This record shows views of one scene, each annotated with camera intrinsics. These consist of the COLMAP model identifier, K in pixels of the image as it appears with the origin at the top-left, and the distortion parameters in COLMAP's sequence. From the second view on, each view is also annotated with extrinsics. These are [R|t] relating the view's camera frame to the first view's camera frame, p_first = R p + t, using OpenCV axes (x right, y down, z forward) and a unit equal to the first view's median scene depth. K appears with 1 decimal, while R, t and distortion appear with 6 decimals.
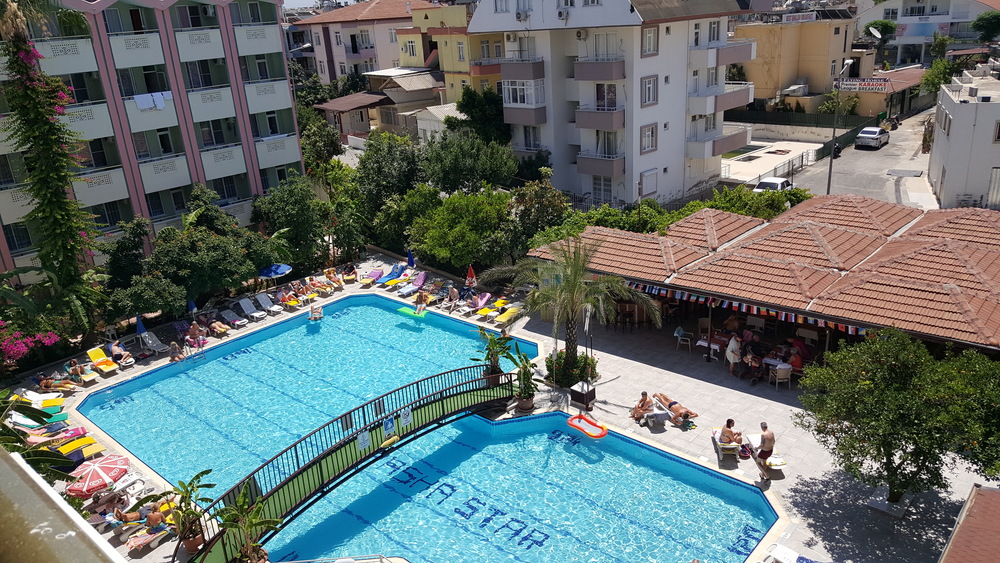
lens RADIAL K [[729.9, 0, 500.0], [0, 729.9, 281.5], [0, 0, 1]] dist [0.039112, -0.000724]
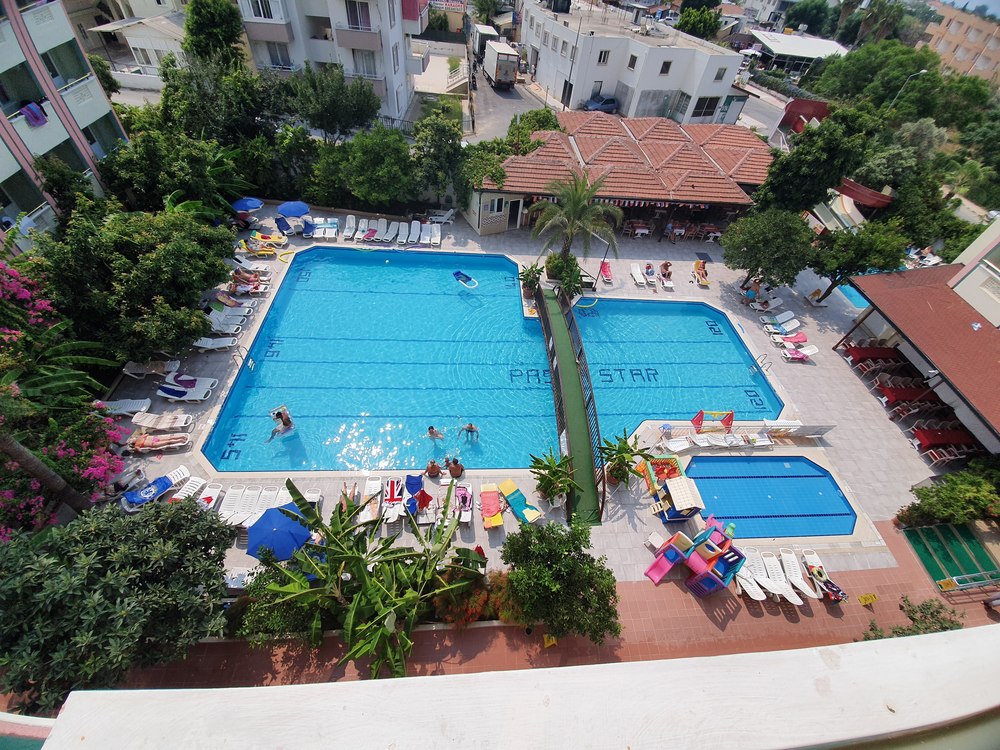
lens RADIAL K [[400.4, 0, 493.1], [0, 400.4, 378.0], [0, 0, 1]] dist [0.015255, -0.016411]
pose [[0.697596, -0.452288, 0.555693, -0.608963], [0.117683, 0.837372, 0.533816, -0.163834], [-0.706760, -0.306993, 0.637374, 0.502695]]
